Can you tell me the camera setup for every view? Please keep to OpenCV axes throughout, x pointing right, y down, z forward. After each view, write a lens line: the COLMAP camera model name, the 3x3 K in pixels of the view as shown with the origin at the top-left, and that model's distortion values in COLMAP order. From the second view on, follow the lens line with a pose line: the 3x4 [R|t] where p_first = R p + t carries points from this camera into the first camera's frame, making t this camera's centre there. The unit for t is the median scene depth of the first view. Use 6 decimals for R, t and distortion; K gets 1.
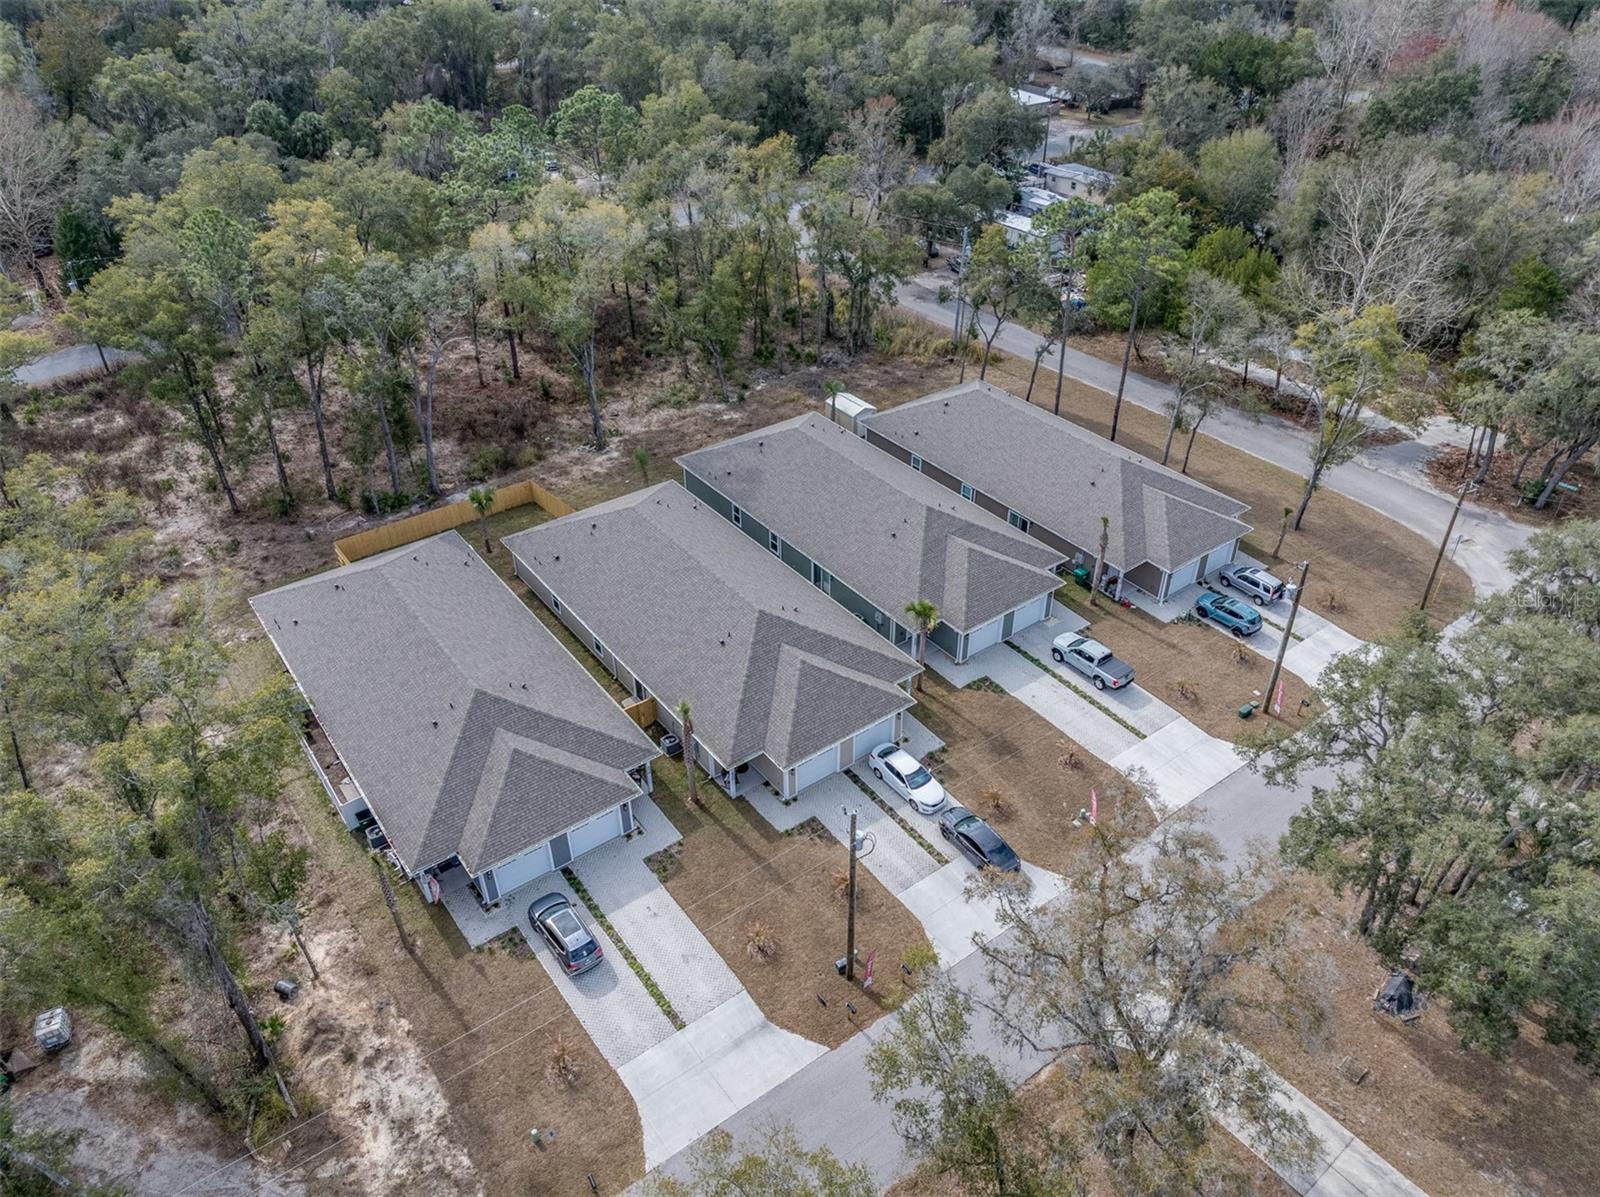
lens RADIAL K [[1120.6, 0, 800.0], [0, 1120.6, 598.5], [0, 0, 1]] dist [-0.016252, -0.004357]
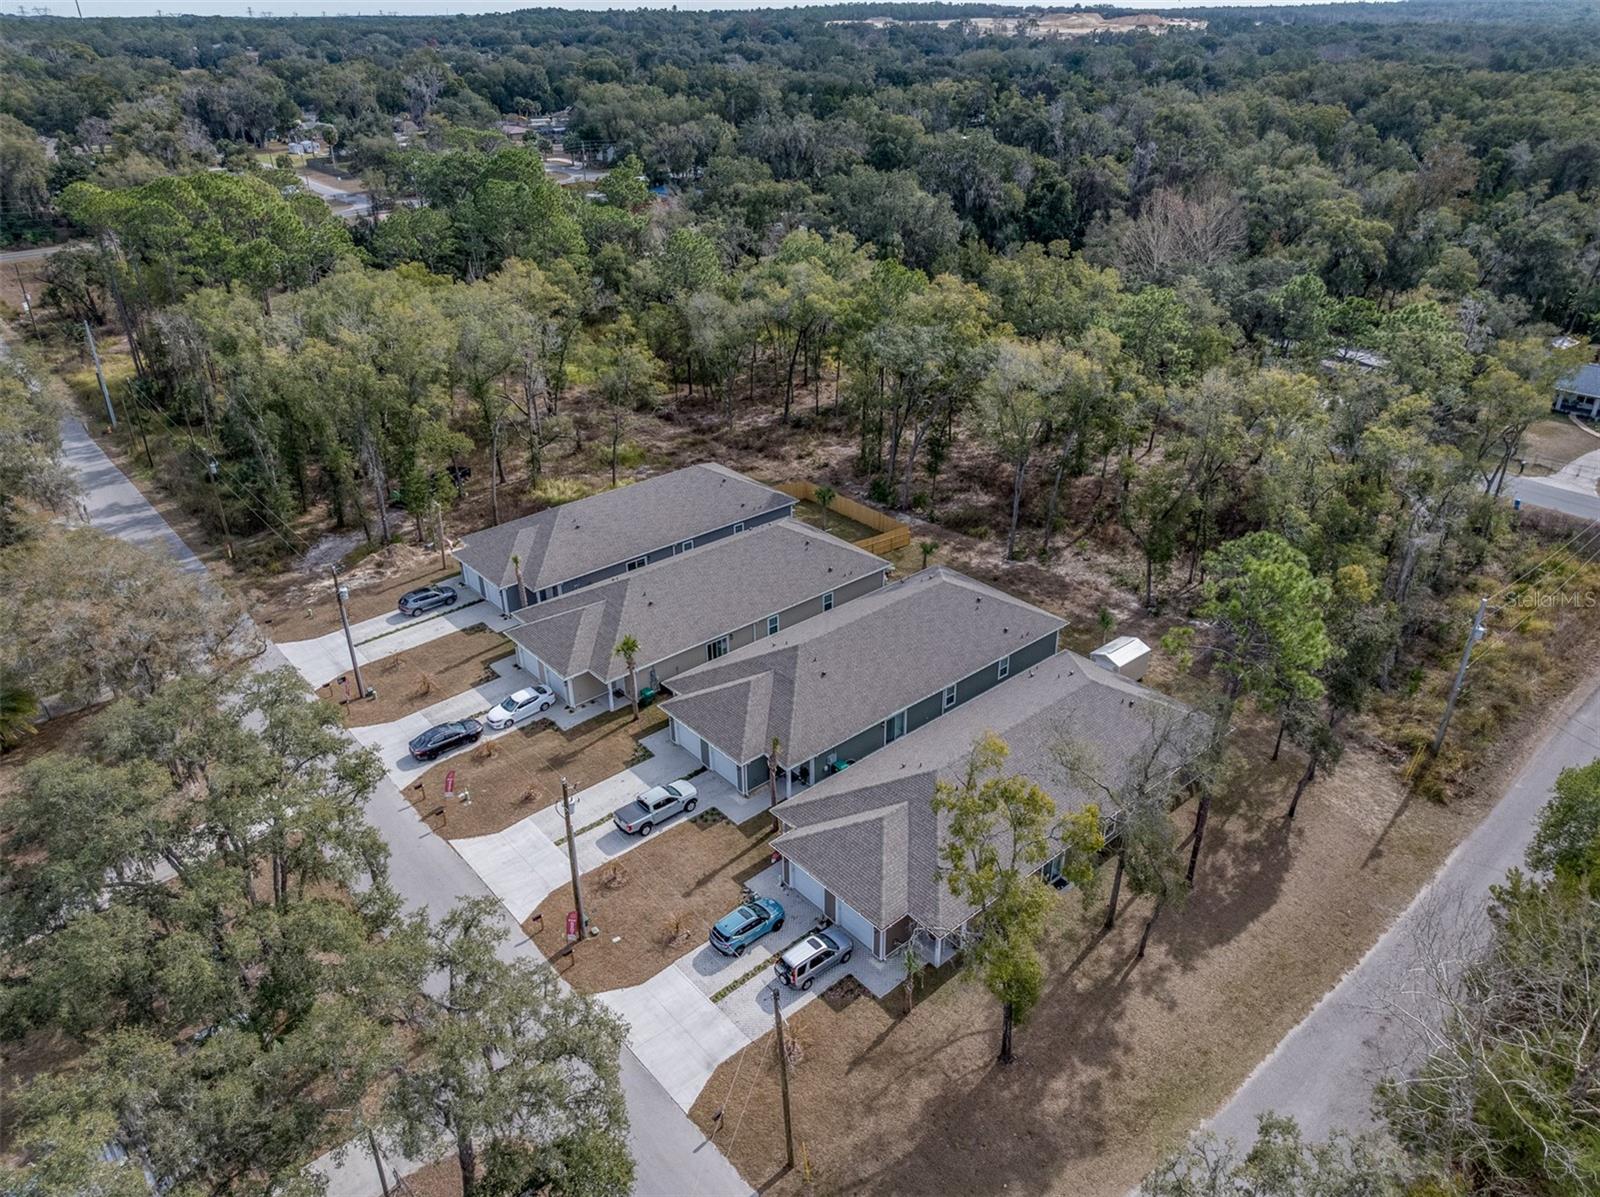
lens RADIAL K [[1120.6, 0, 800.0], [0, 1120.6, 598.5], [0, 0, 1]] dist [-0.016252, -0.004357]
pose [[0.071737, 0.468731, -0.880423, 1.083829], [-0.572216, 0.742331, 0.348587, -0.512025], [0.816959, 0.478786, 0.321468, 0.716695]]
